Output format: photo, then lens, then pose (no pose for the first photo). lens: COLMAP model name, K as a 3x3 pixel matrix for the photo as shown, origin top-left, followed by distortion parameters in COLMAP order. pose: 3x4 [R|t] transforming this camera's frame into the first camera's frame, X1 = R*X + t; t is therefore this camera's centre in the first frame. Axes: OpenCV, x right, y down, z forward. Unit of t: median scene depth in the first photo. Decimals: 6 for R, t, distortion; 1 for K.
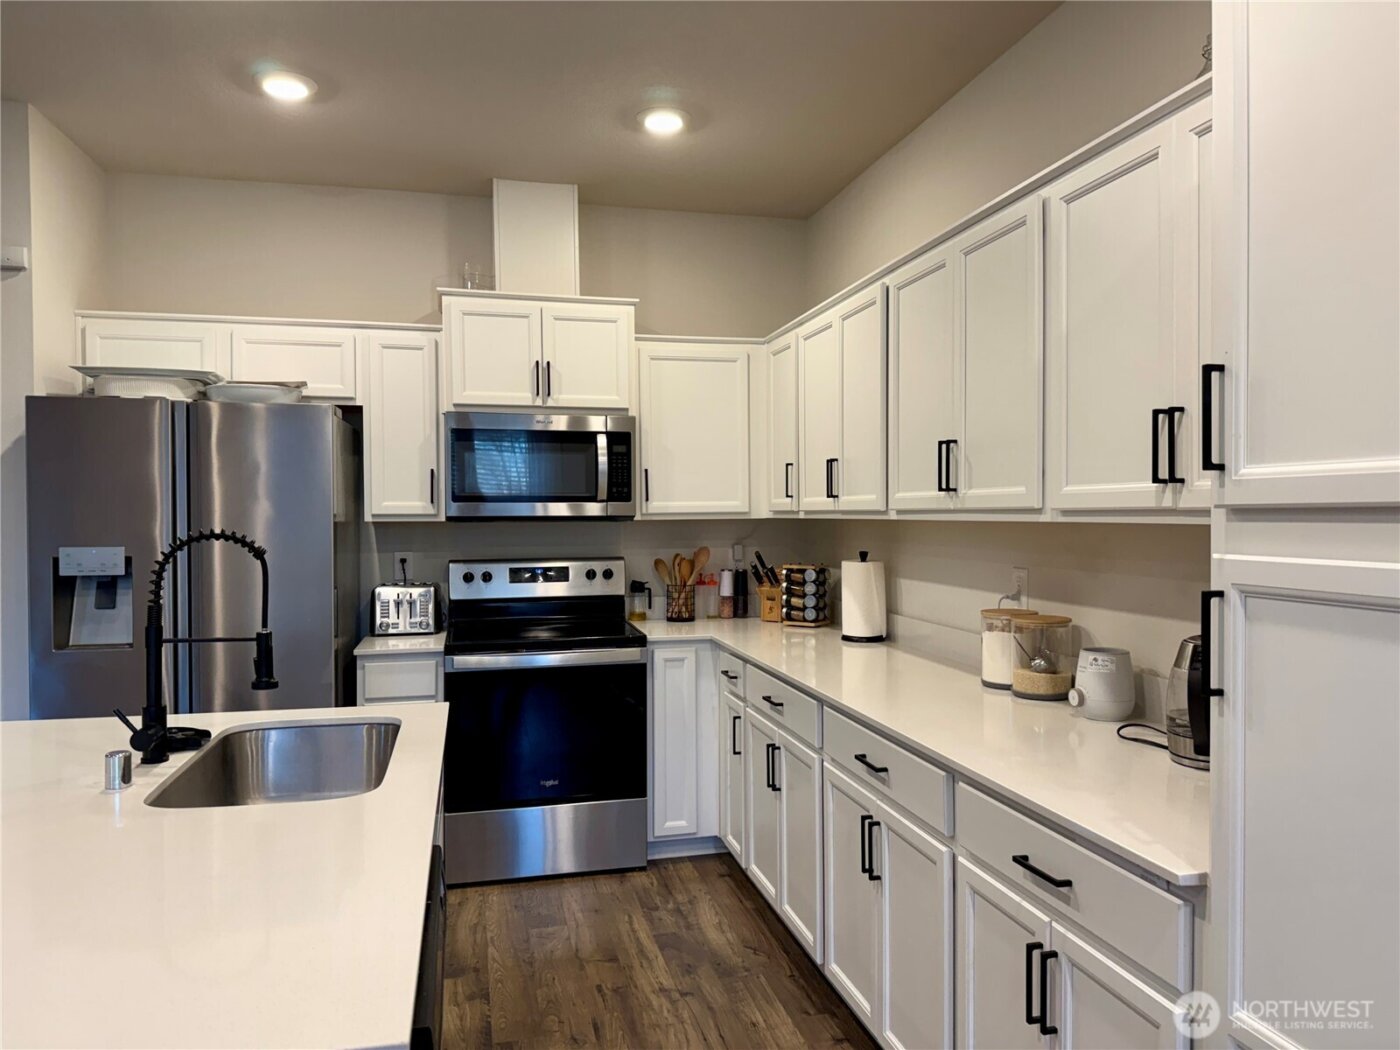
lens RADIAL K [[978.7, 0, 700.0], [0, 978.7, 525.0], [0, 0, 1]] dist [0.079069, -0.001258]
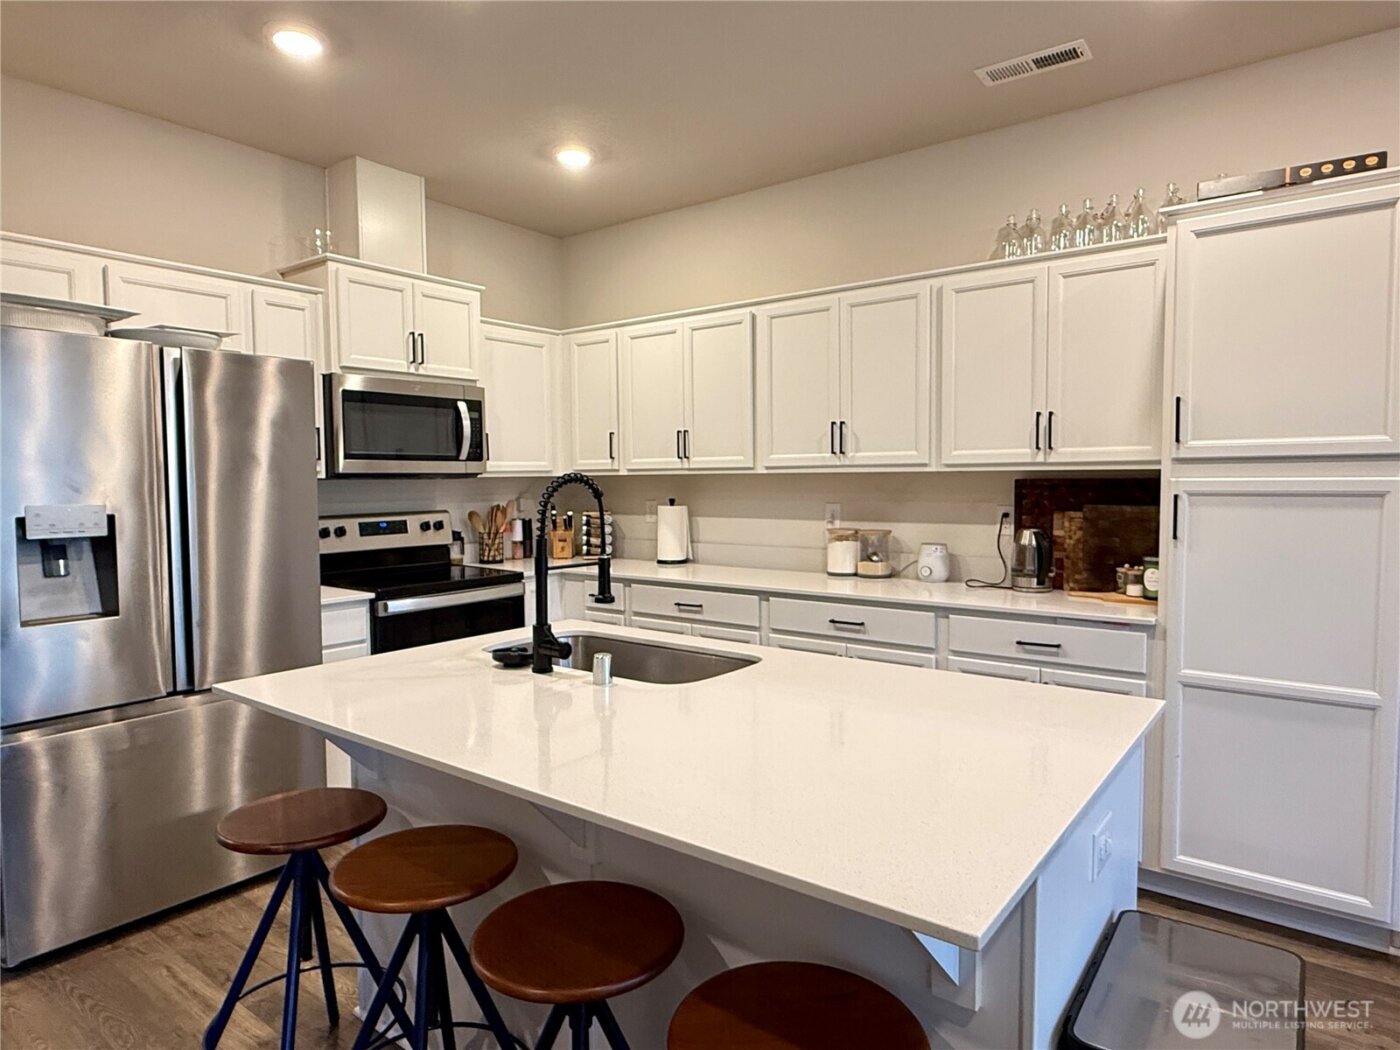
lens RADIAL K [[837.5, 0, 700.0], [0, 837.5, 525.0], [0, 0, 1]] dist [-0.002949, 0.000151]
pose [[0.770775, -0.037880, 0.635981, -0.513472], [0.013182, 0.998965, 0.043524, 0.012076], [-0.636972, -0.025164, 0.770477, 0.065810]]
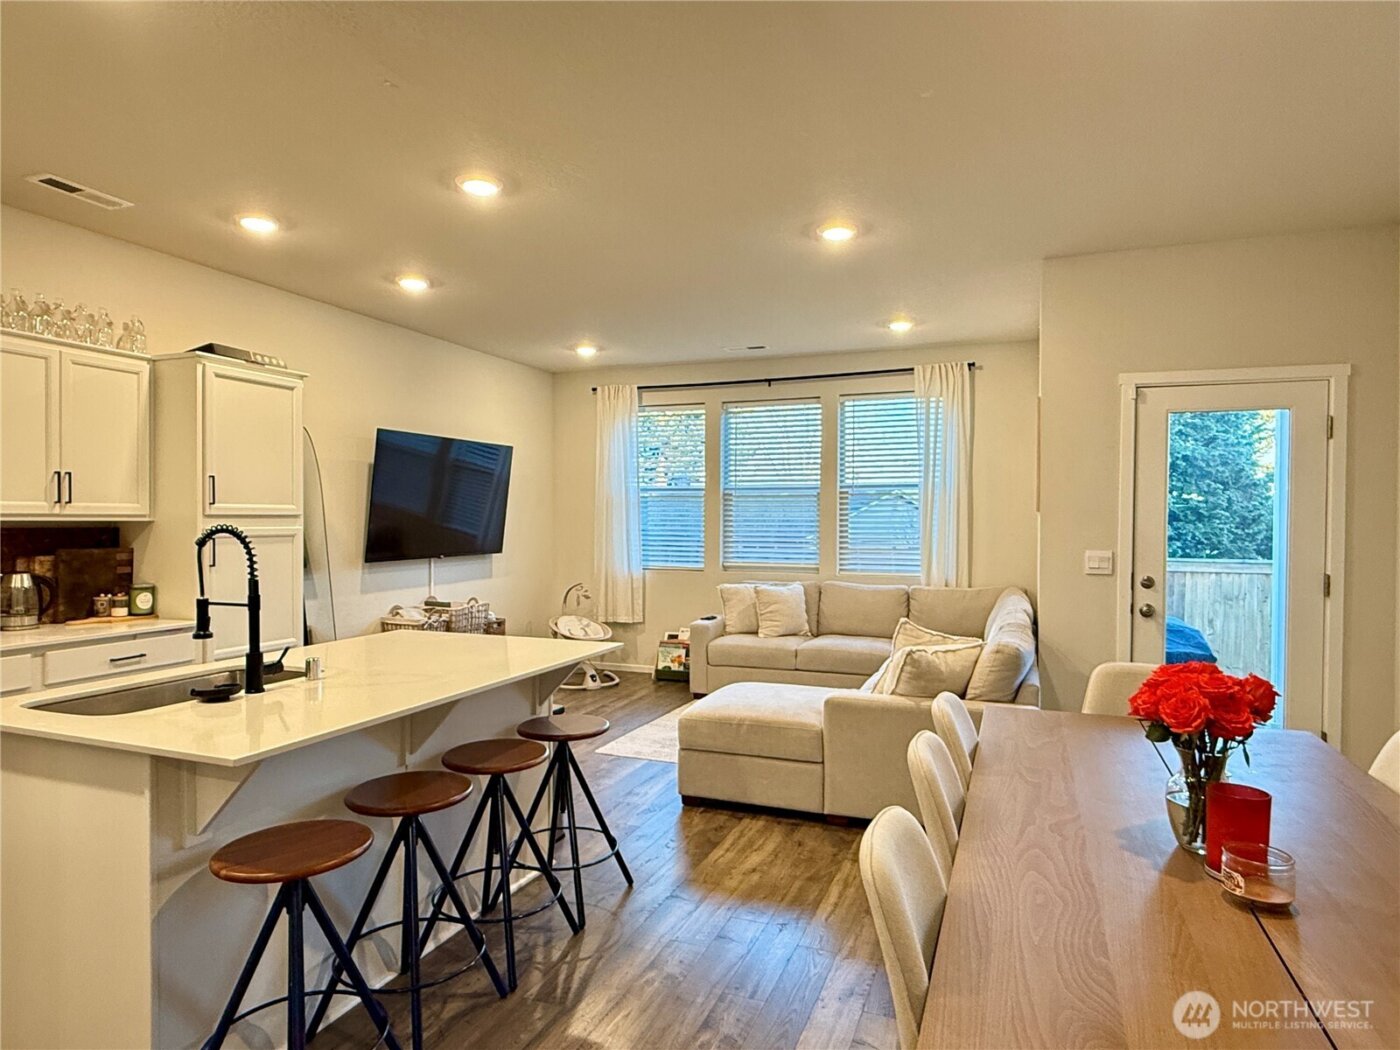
lens RADIAL K [[832.4, 0, 699.9], [0, 832.4, 534.3], [0, 0, 1]] dist [0.001418, 0.001519]
pose [[-0.822345, -0.008571, 0.568925, -0.860490], [0.007872, 0.999619, 0.026437, -0.004198], [-0.568935, 0.026219, -0.821965, 0.801457]]
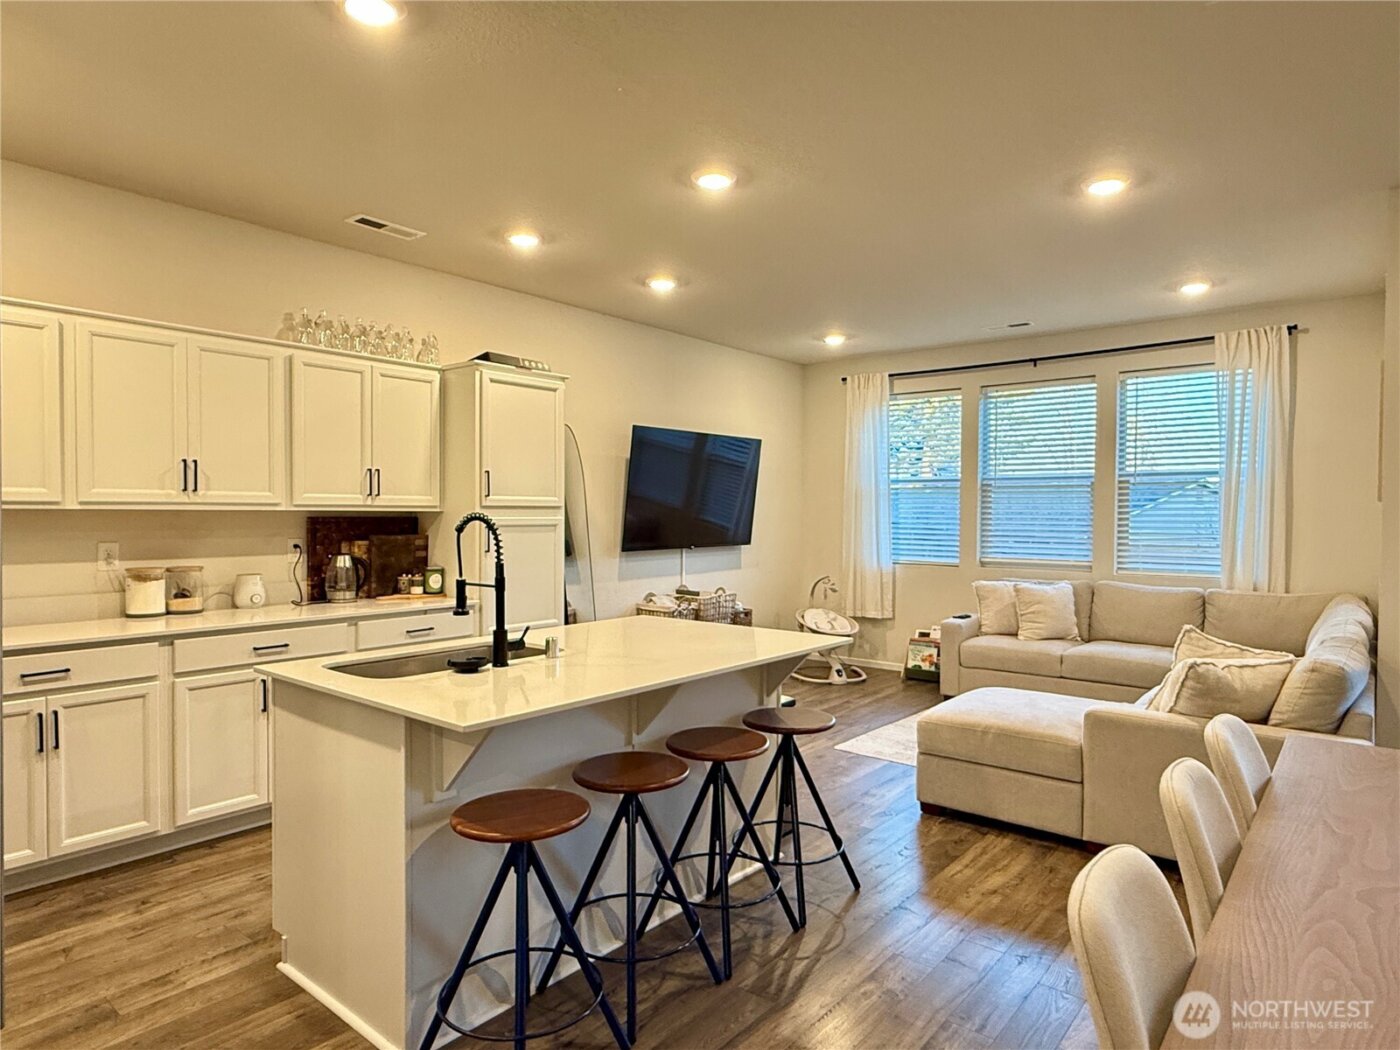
lens RADIAL K [[832.4, 0, 699.9], [0, 832.4, 534.3], [0, 0, 1]] dist [0.001418, 0.001519]
pose [[-0.607900, -0.019870, 0.793765, -0.870131], [0.008224, 0.999476, 0.031318, -0.000298], [-0.793971, 0.025566, -0.607417, 0.765510]]
